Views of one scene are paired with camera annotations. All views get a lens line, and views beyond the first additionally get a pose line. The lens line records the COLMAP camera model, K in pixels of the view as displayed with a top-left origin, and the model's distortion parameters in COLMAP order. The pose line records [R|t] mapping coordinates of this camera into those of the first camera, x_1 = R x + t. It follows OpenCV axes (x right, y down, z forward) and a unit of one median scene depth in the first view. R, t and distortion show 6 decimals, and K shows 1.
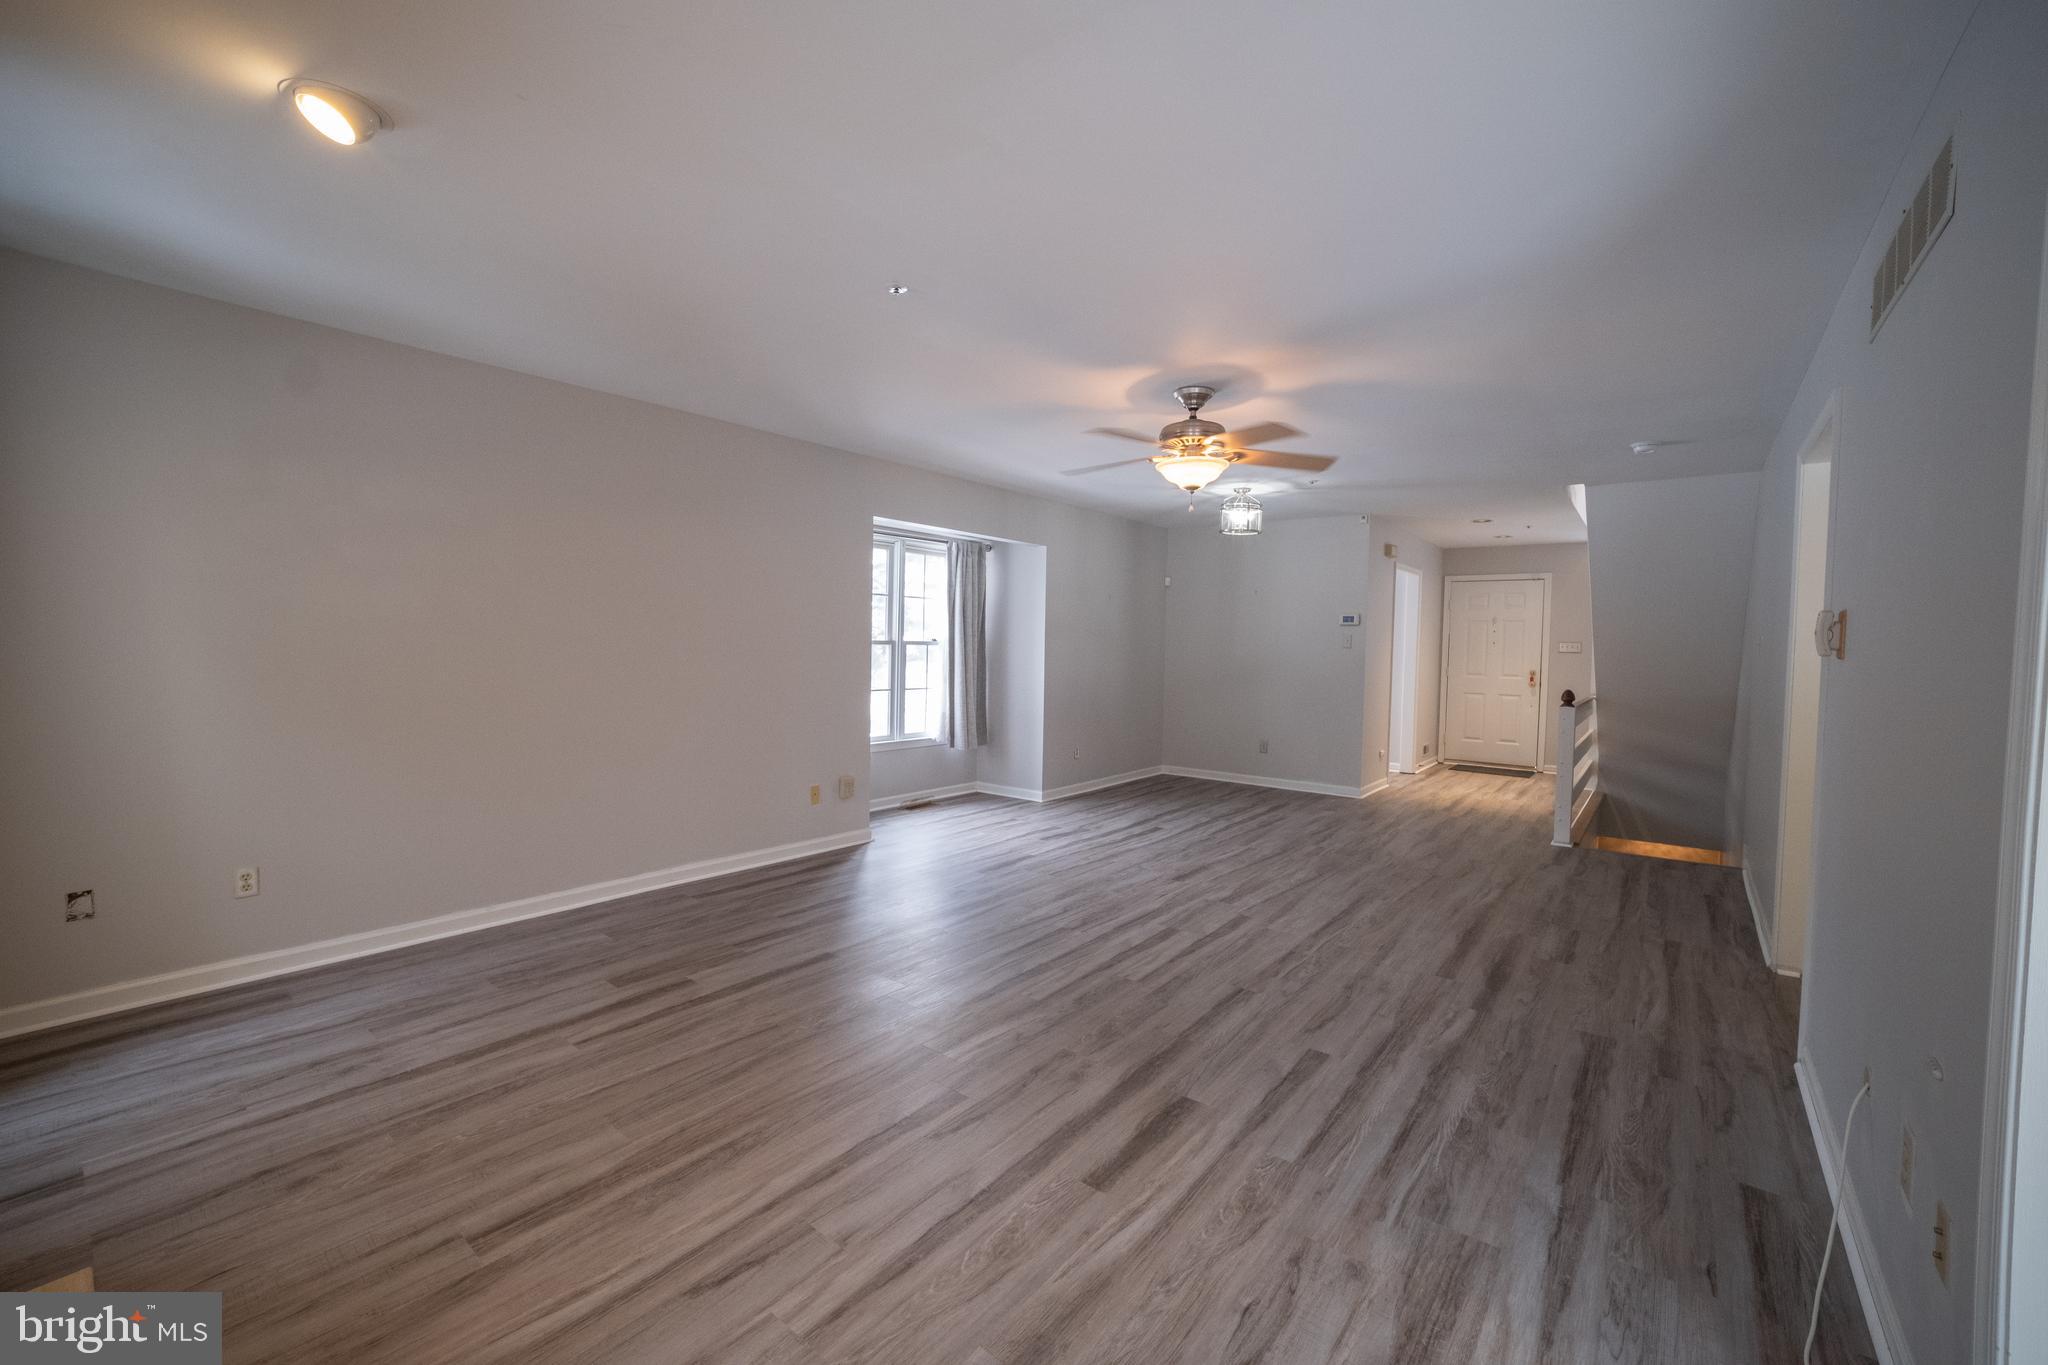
lens RADIAL K [[821.4, 0, 1028.8], [0, 821.4, 673.9], [0, 0, 1]] dist [-0.025807, 0.007724]
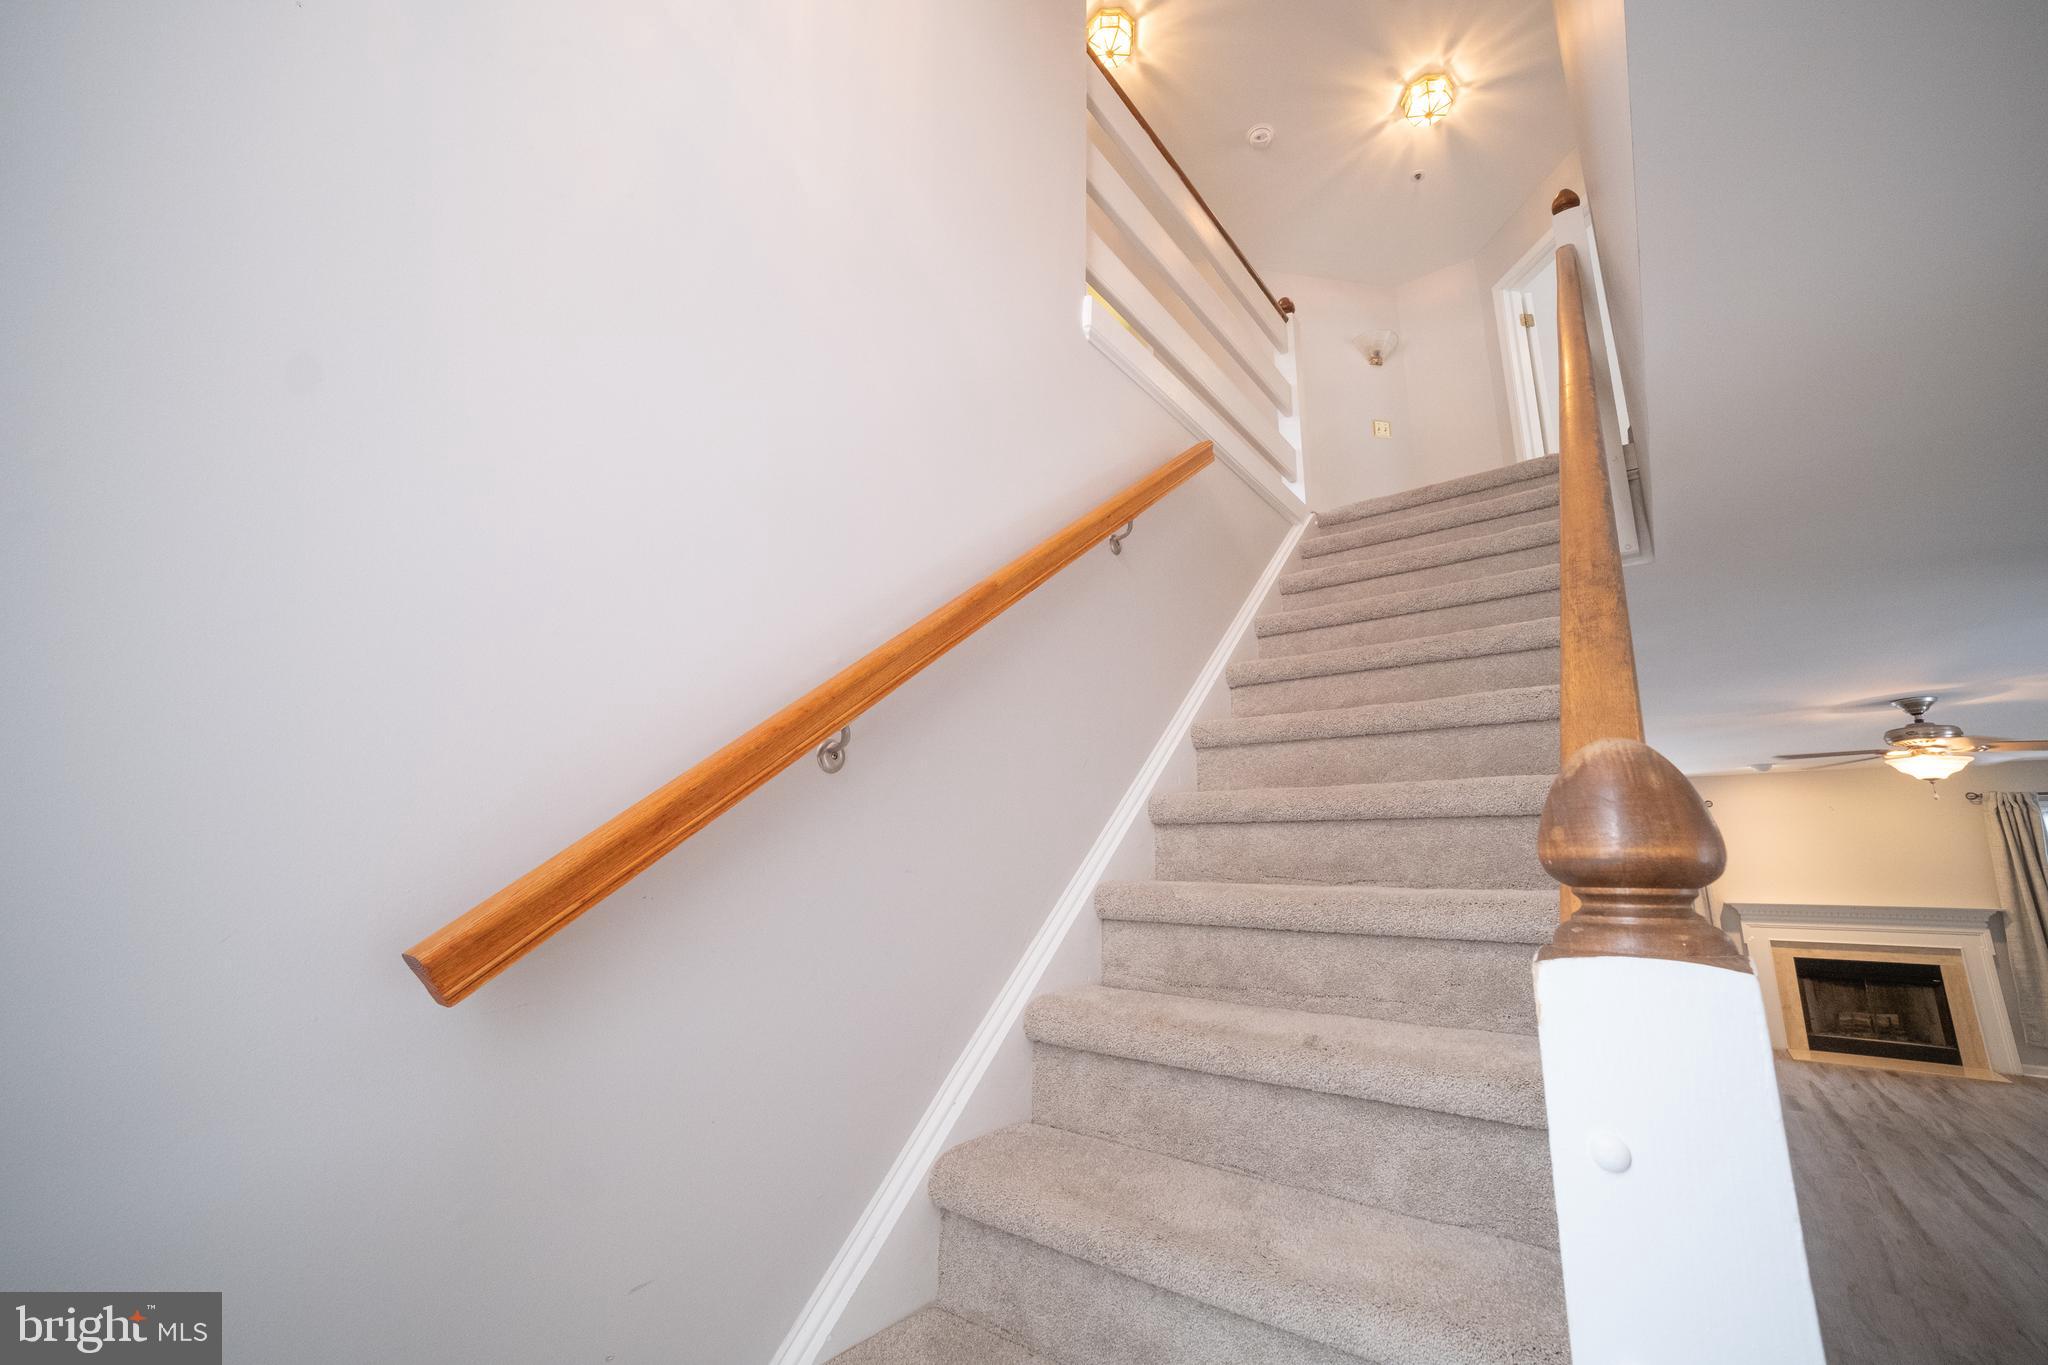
lens RADIAL K [[821.4, 0, 1028.8], [0, 821.4, 673.9], [0, 0, 1]] dist [-0.025807, 0.007724]
pose [[-0.999355, -0.035389, -0.006049, 1.697062], [-0.033541, 0.980386, -0.194212, -0.119015], [0.012803, -0.193884, -0.980941, 2.412181]]
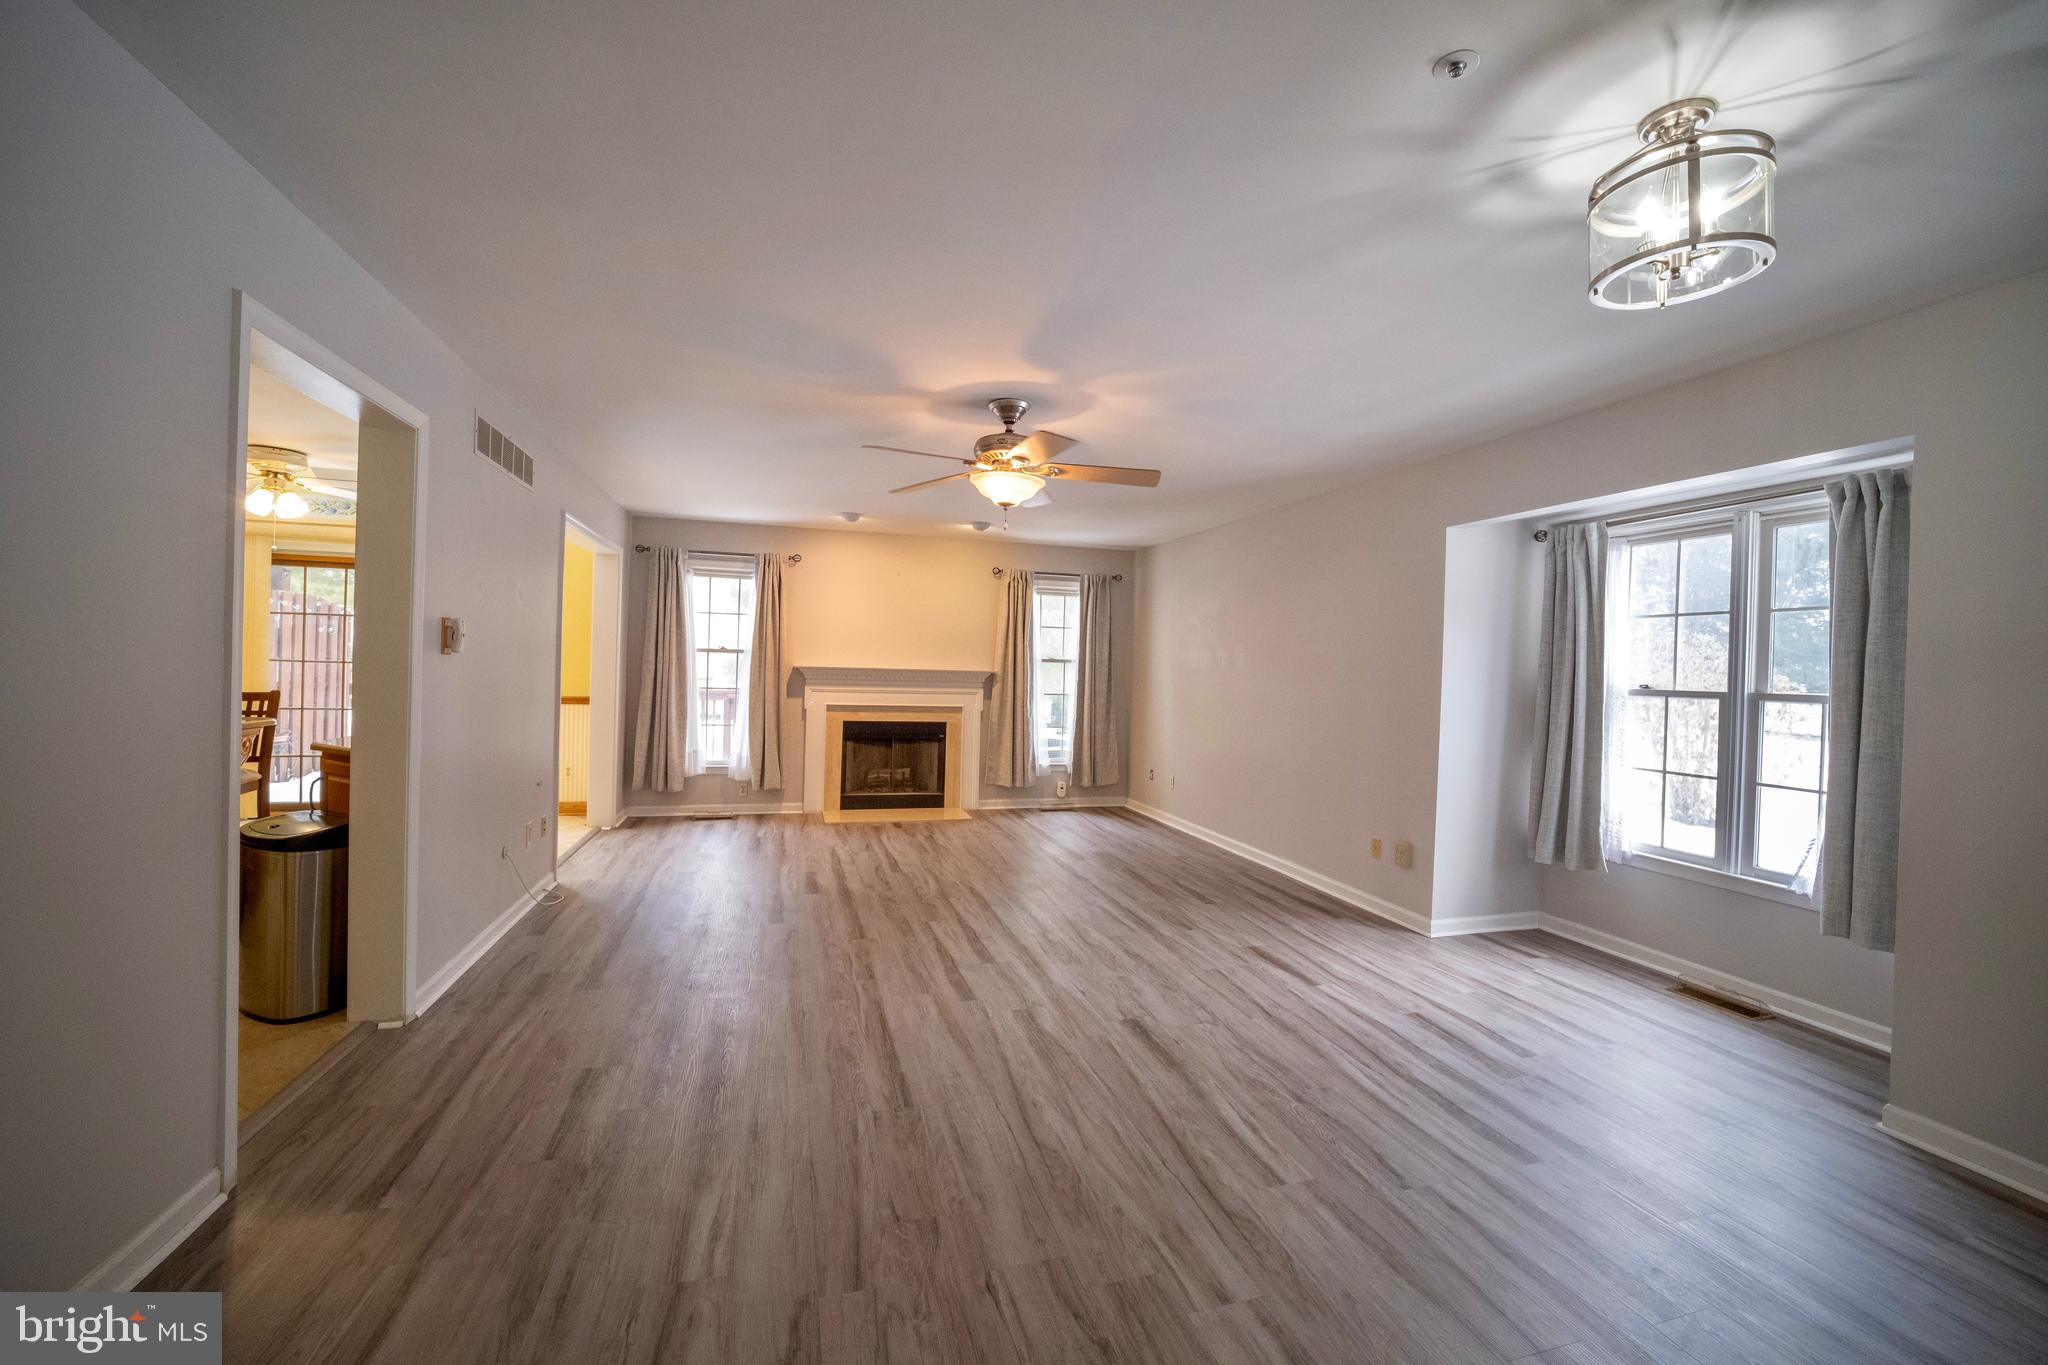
lens RADIAL K [[821.4, 0, 1028.8], [0, 821.4, 673.9], [0, 0, 1]] dist [-0.025807, 0.007724]
pose [[-0.572977, -0.028065, -0.819091, 1.077249], [-0.071882, 0.997283, 0.016113, -0.053033], [0.816413, 0.068110, -0.573438, 1.774305]]
